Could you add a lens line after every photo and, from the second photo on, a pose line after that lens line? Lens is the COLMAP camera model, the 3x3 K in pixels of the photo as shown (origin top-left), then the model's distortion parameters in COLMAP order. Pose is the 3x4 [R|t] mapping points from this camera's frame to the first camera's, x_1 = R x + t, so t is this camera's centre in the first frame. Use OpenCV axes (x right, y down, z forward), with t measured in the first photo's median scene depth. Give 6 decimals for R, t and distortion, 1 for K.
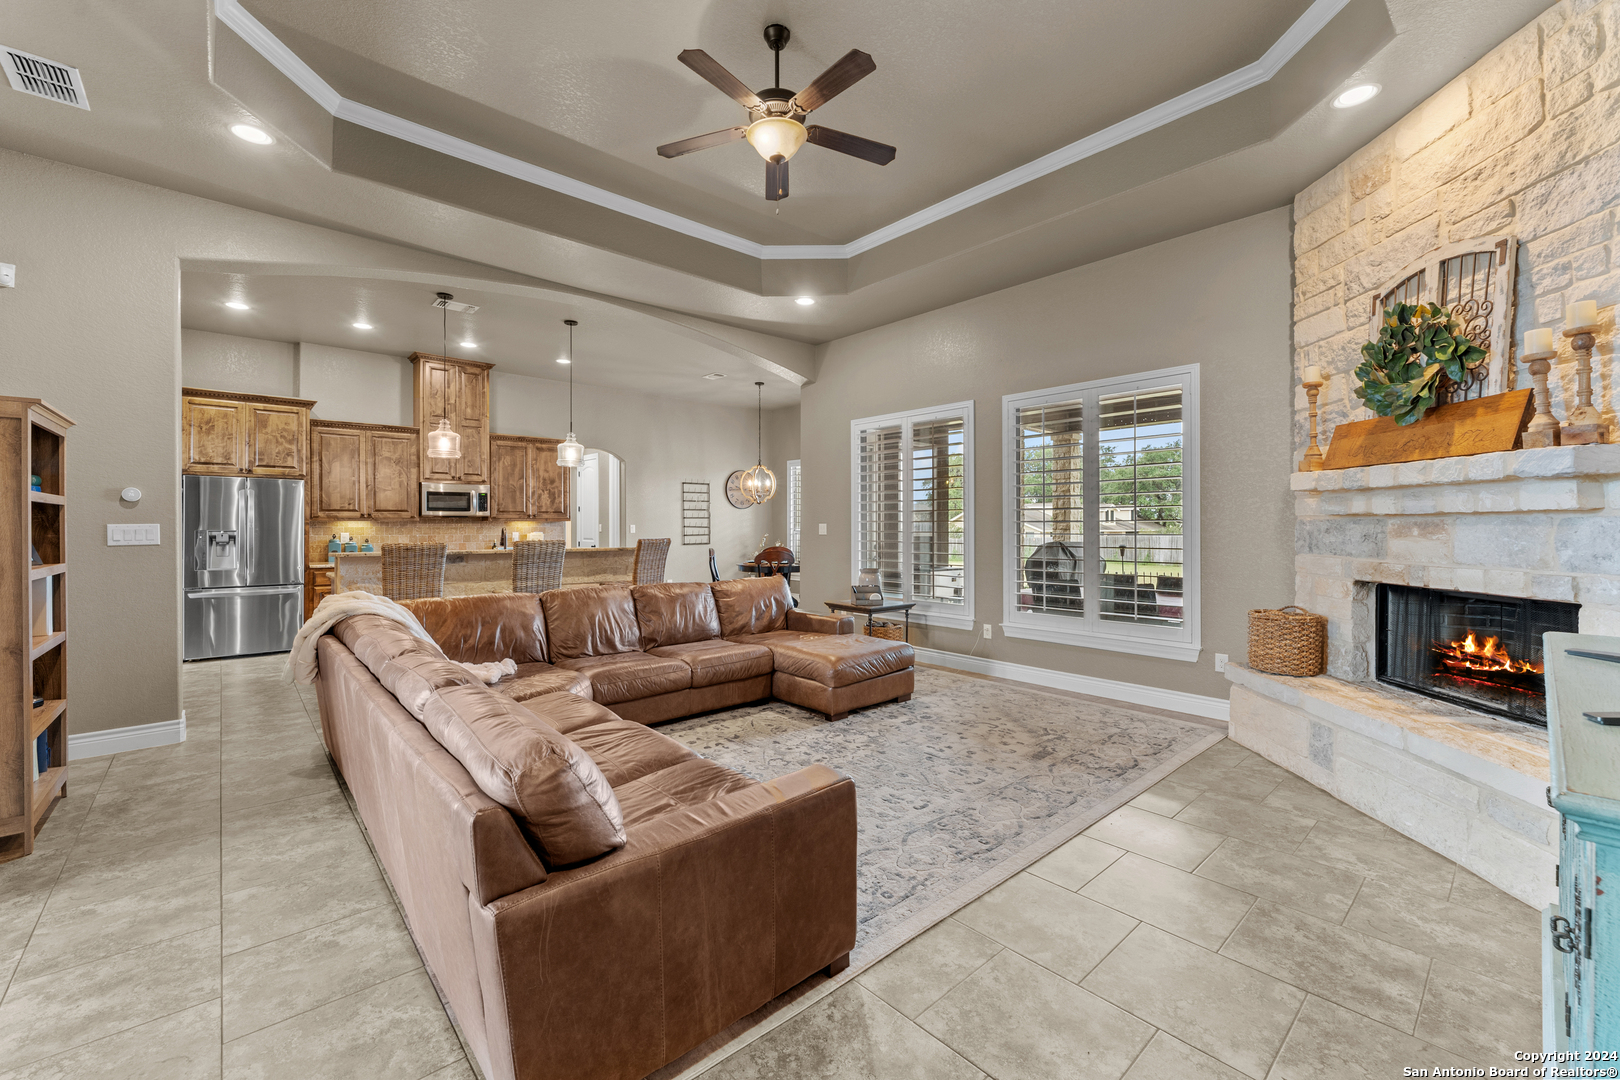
lens RADIAL K [[656.5, 0, 812.3], [0, 656.5, 522.9], [0, 0, 1]] dist [-0.007067, -0.000248]
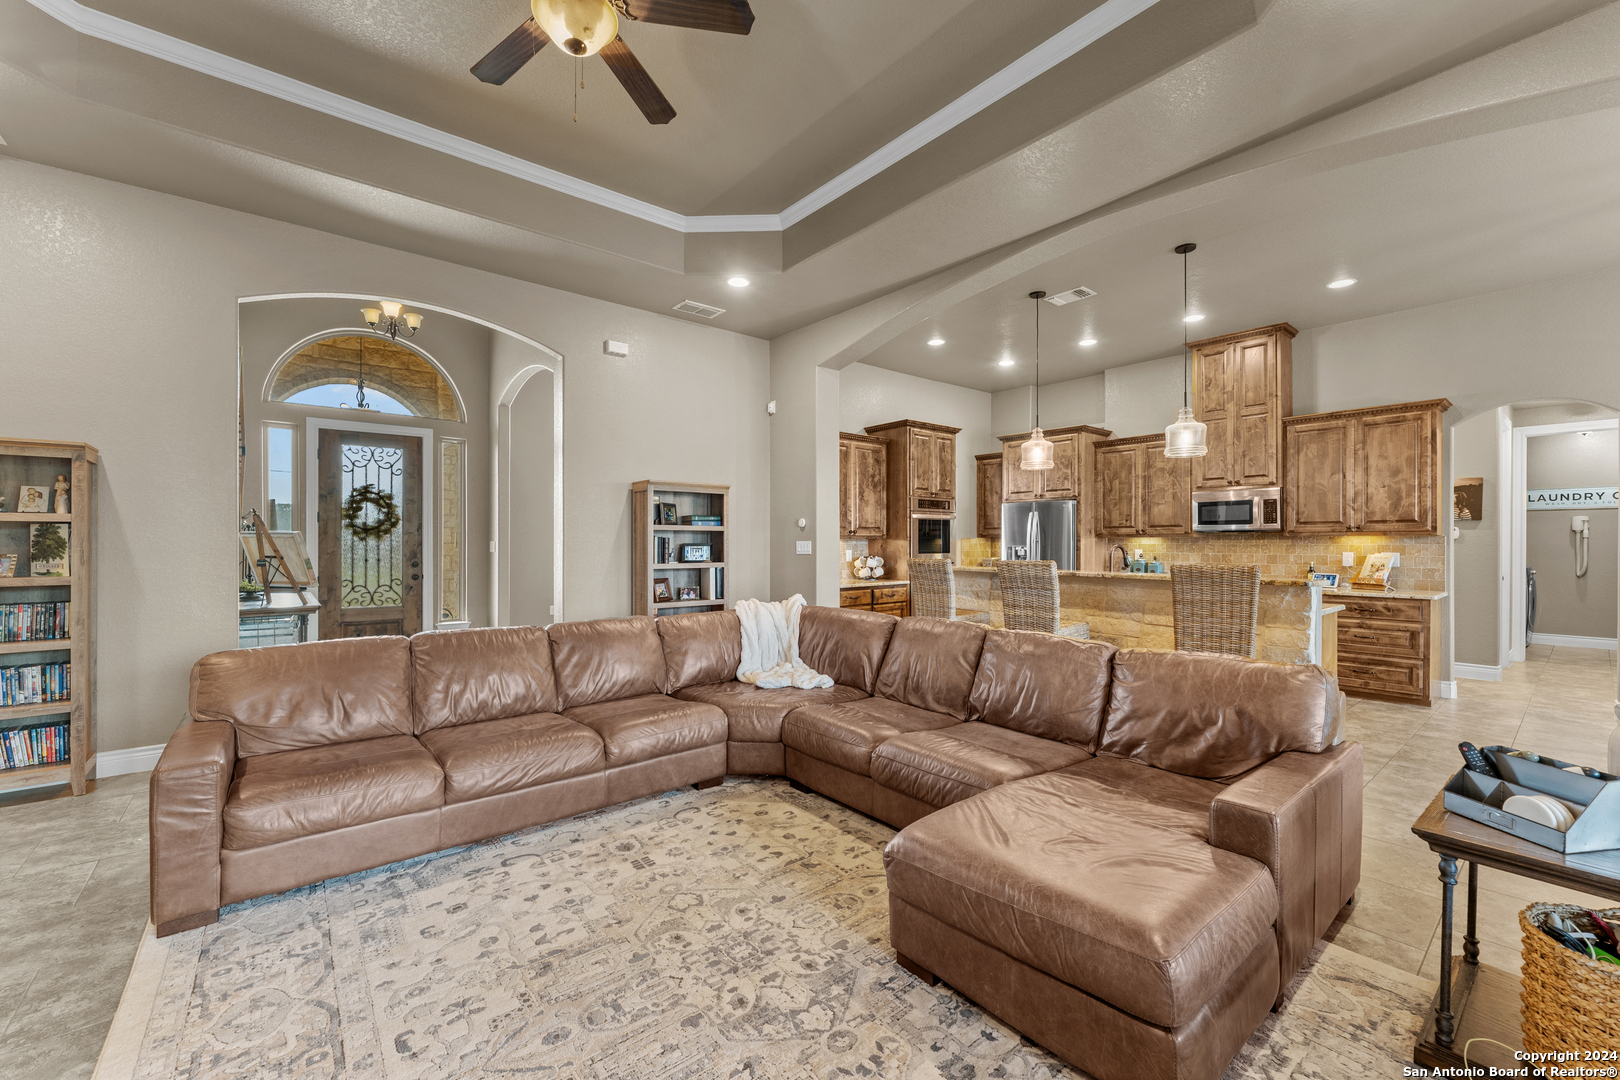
lens RADIAL K [[650.4, 0, 817.5], [0, 650.4, 541.8], [0, 0, 1]] dist [-0.007532, -0.000007]
pose [[-0.034813, -0.000386, -0.999394, 0.366328], [0.003280, 0.999994, -0.000500, 0.002922], [0.999388, -0.003296, -0.034812, 0.712473]]
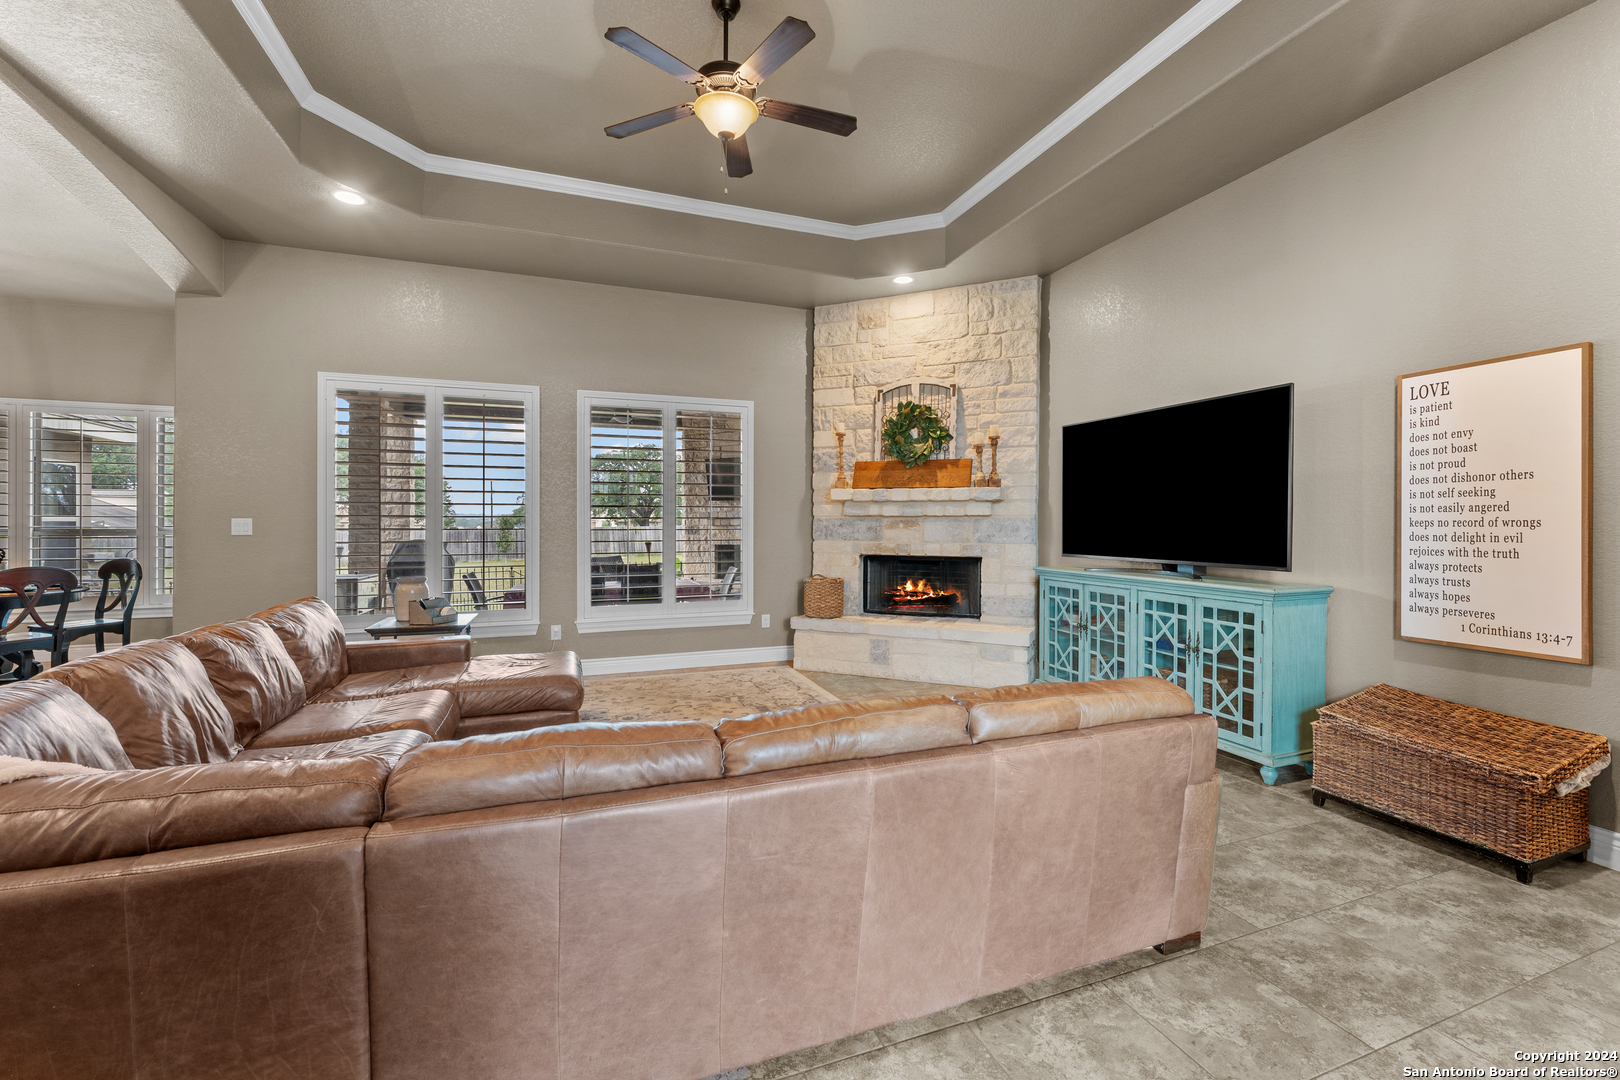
lens RADIAL K [[674.1, 0, 814.3], [0, 674.1, 521.3], [0, 0, 1]] dist [-0.000791, -0.000037]
pose [[0.366625, 0.000510, 0.930369, -0.506952], [-0.005107, 0.999986, 0.001464, -0.000015], [-0.930355, -0.005289, 0.366622, 0.288777]]
